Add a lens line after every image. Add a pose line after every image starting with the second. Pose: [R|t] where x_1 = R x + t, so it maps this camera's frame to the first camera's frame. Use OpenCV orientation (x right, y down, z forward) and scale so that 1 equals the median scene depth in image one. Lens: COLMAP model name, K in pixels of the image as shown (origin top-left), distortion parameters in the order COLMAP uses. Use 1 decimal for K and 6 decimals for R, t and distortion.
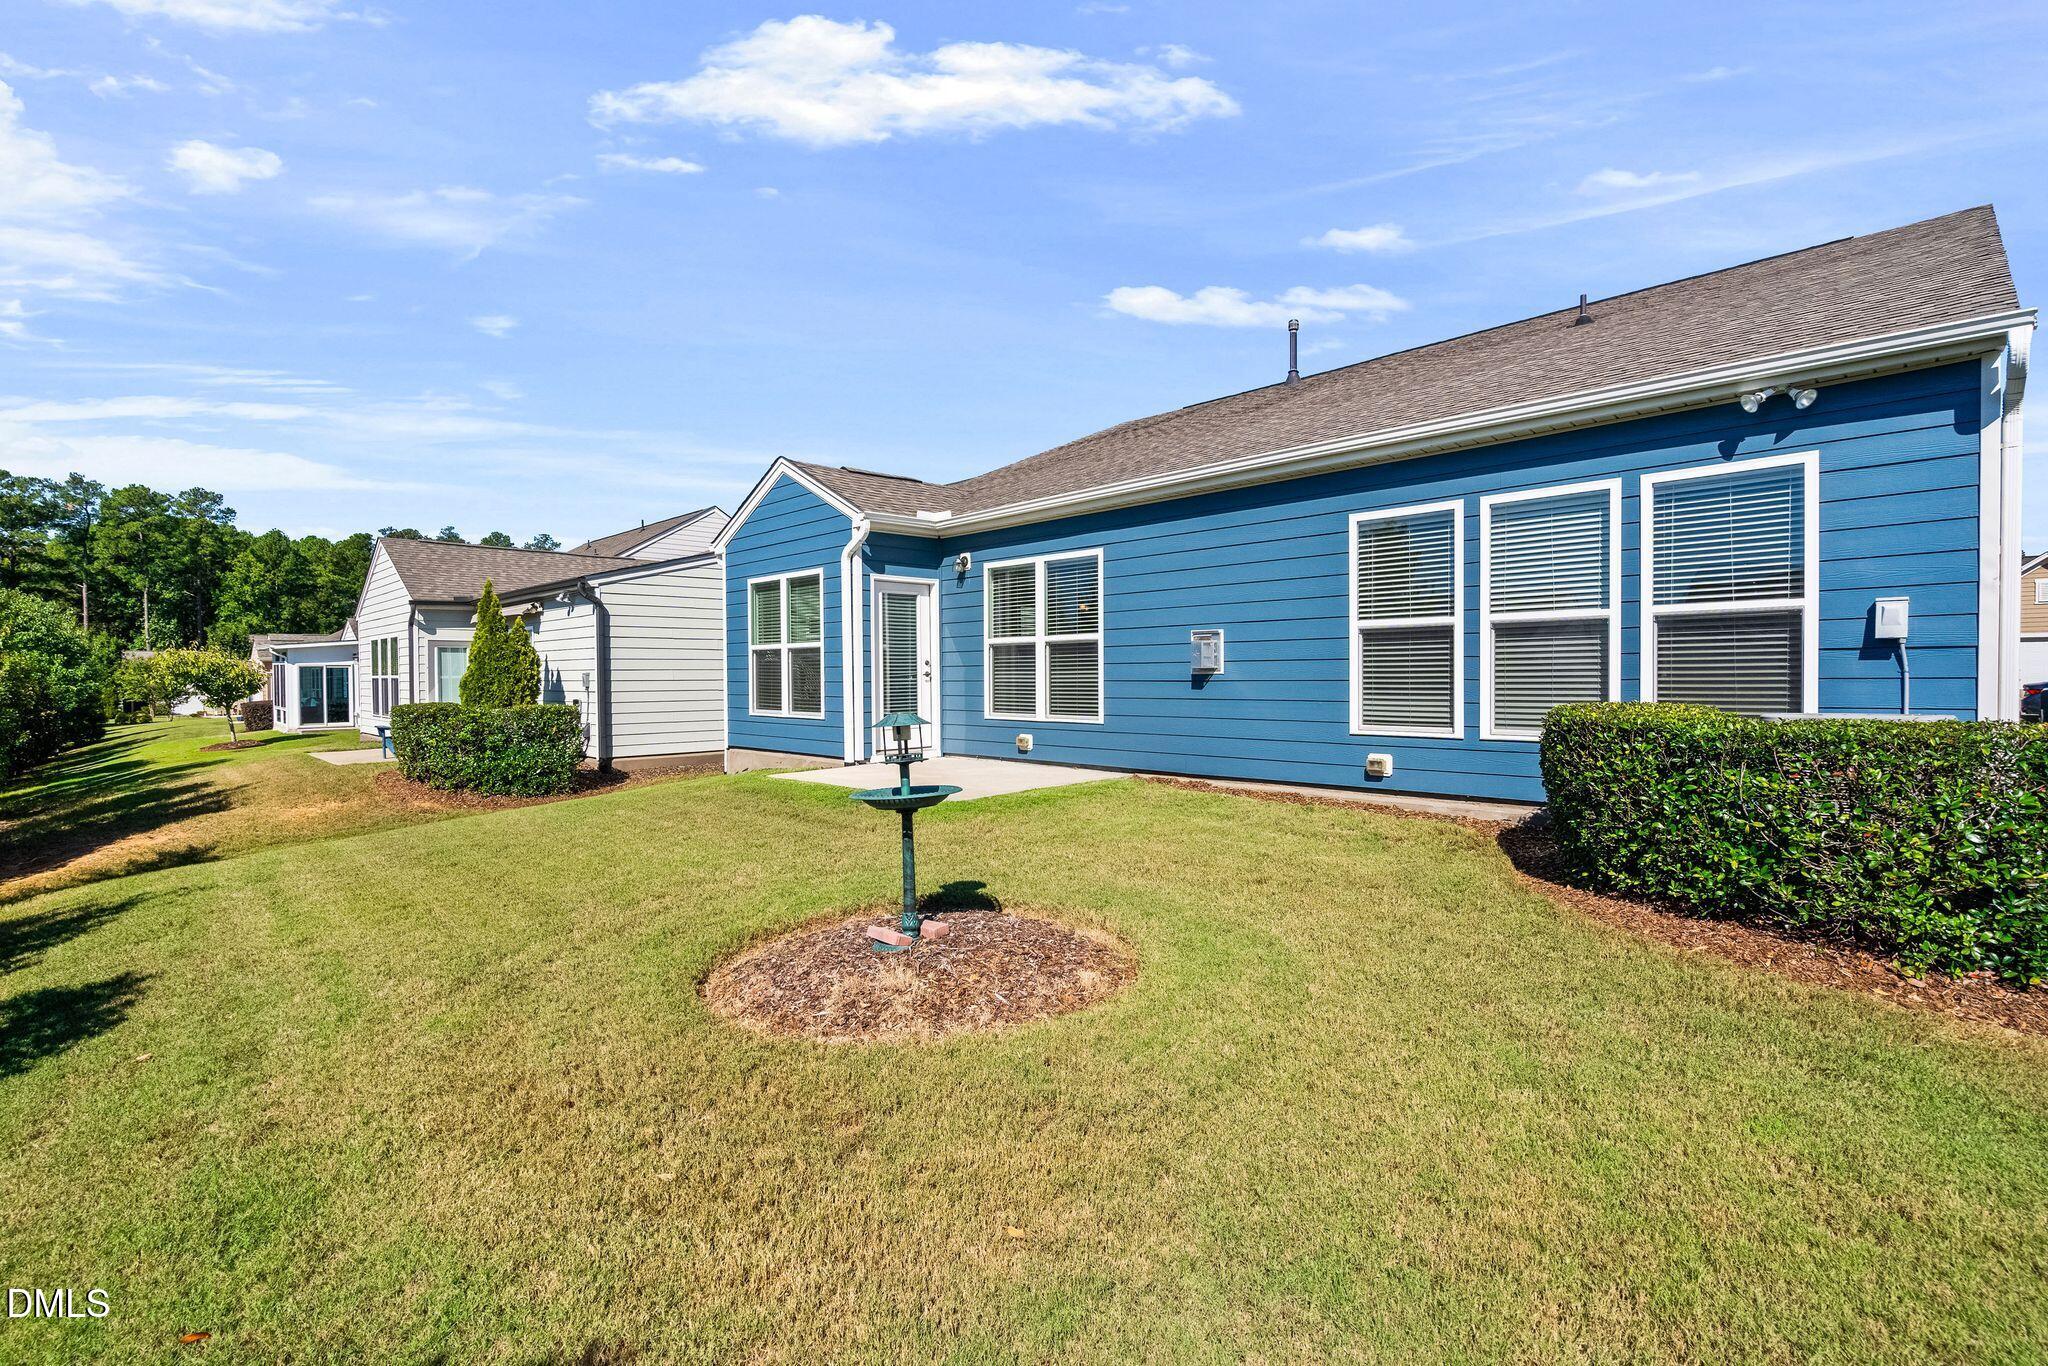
lens RADIAL K [[925.4, 0, 1024.0], [0, 925.4, 683.0], [0, 0, 1]] dist [-0.001351, -0.000126]
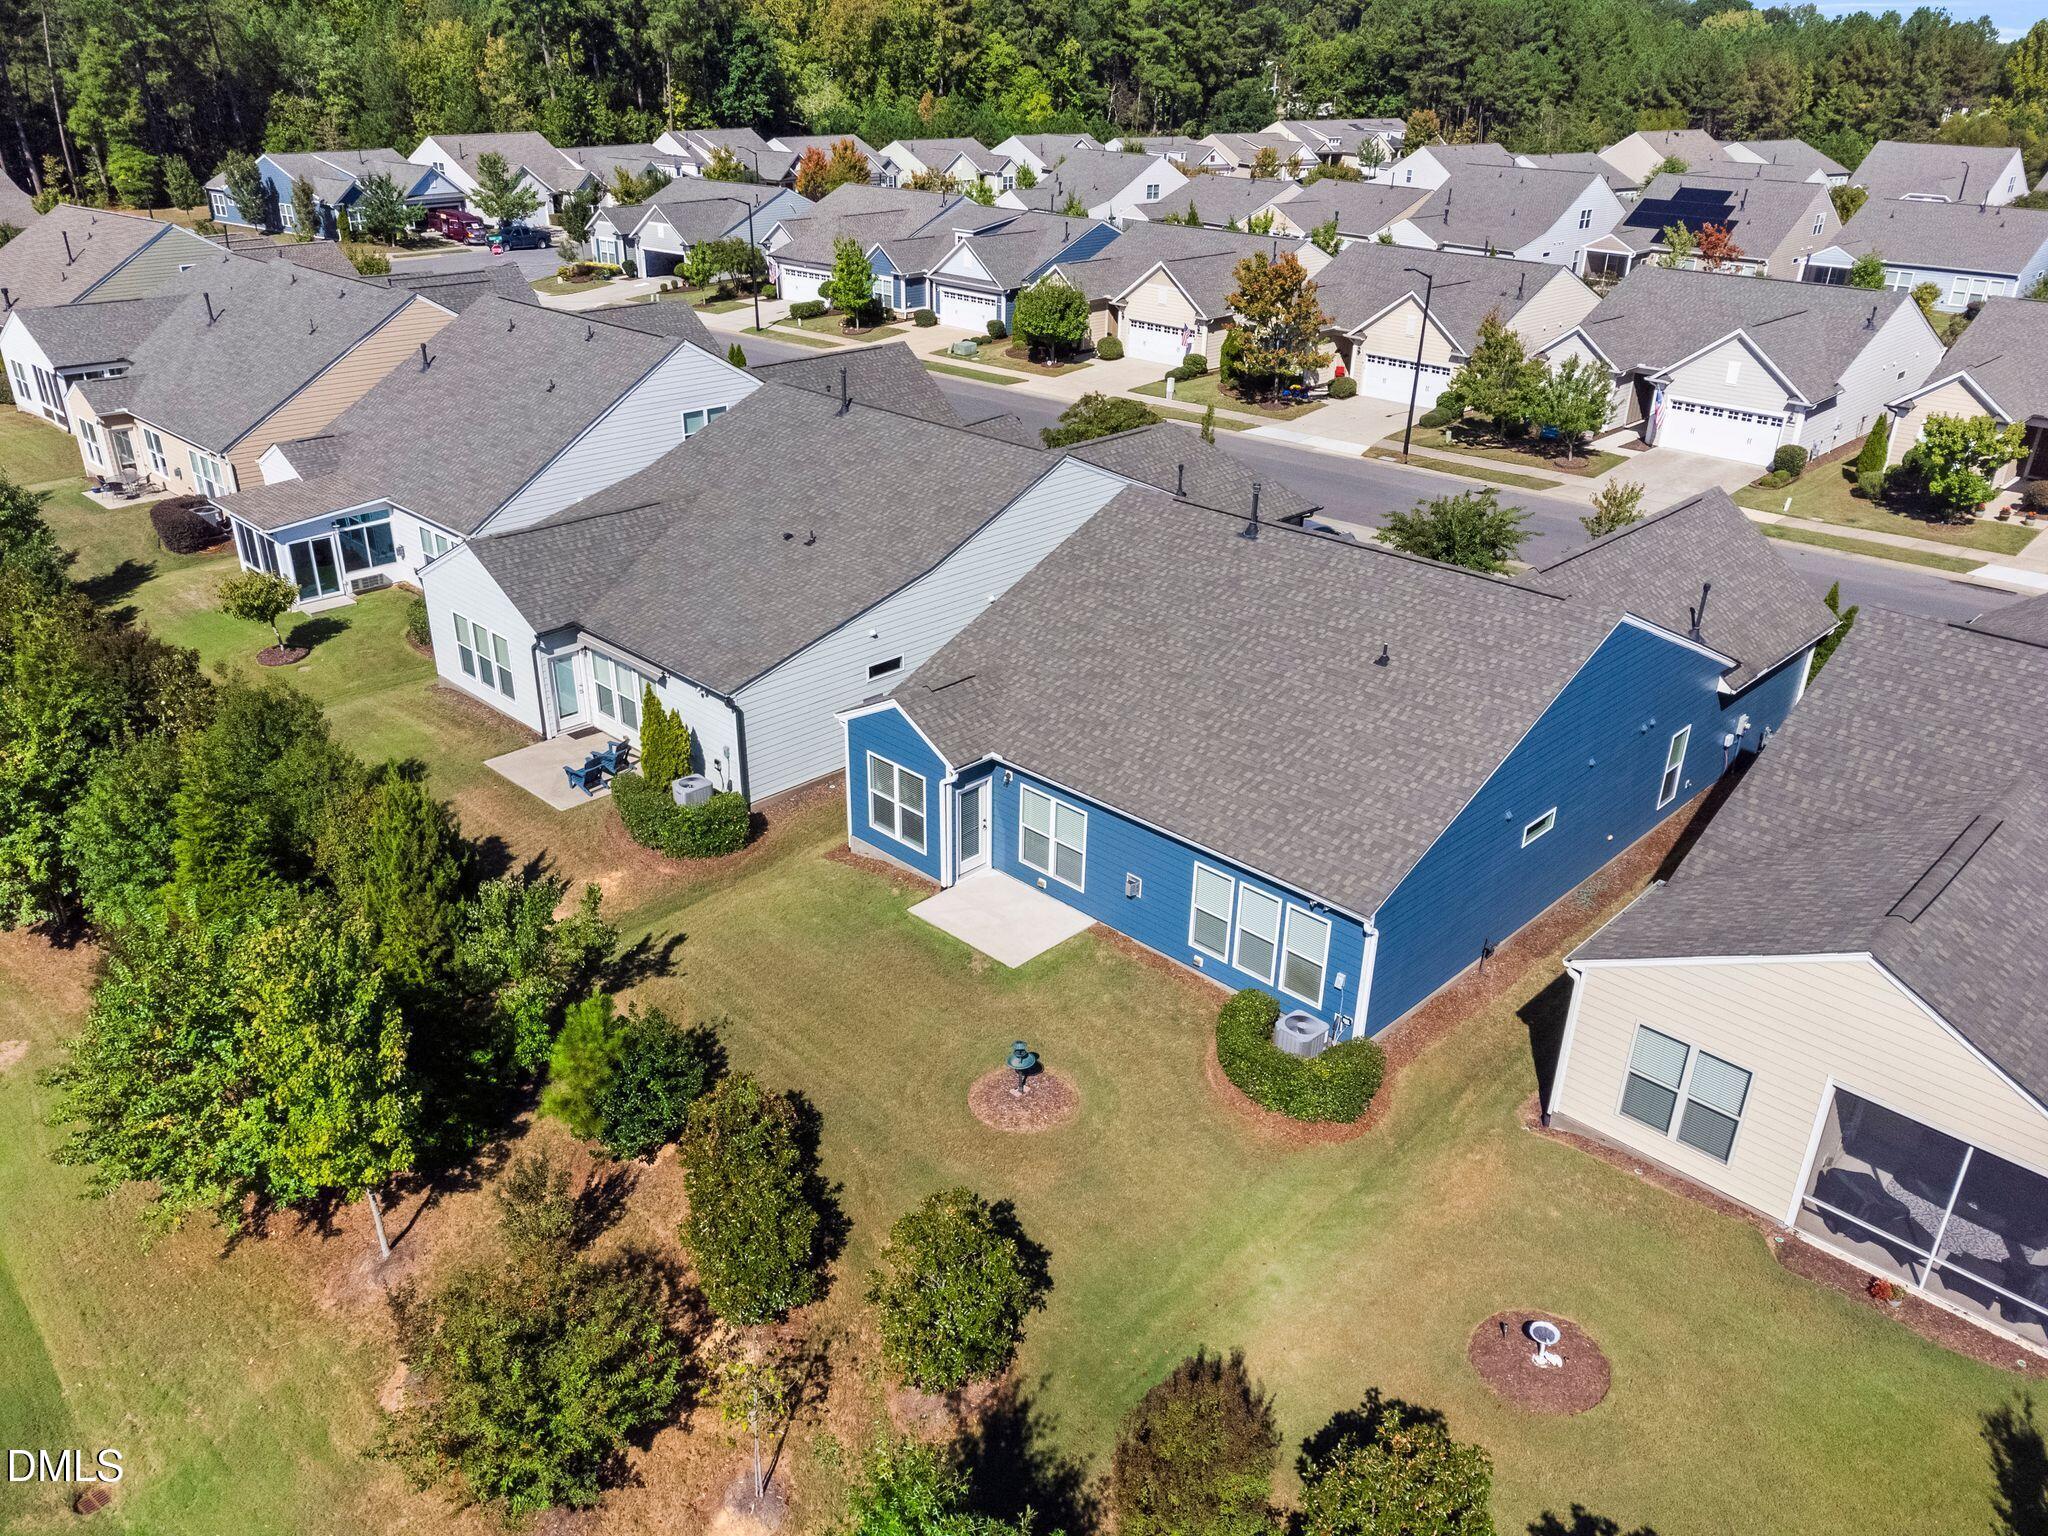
lens RADIAL K [[1530.3, 0, 1027.0], [0, 1530.3, 805.1], [0, 0, 1]] dist [0.086554, -0.070595]
pose [[0.999632, 0.013918, 0.023283, -0.104356], [-0.022890, 0.893383, 0.448713, -1.467265], [-0.014555, -0.449081, 0.893373, -1.675220]]
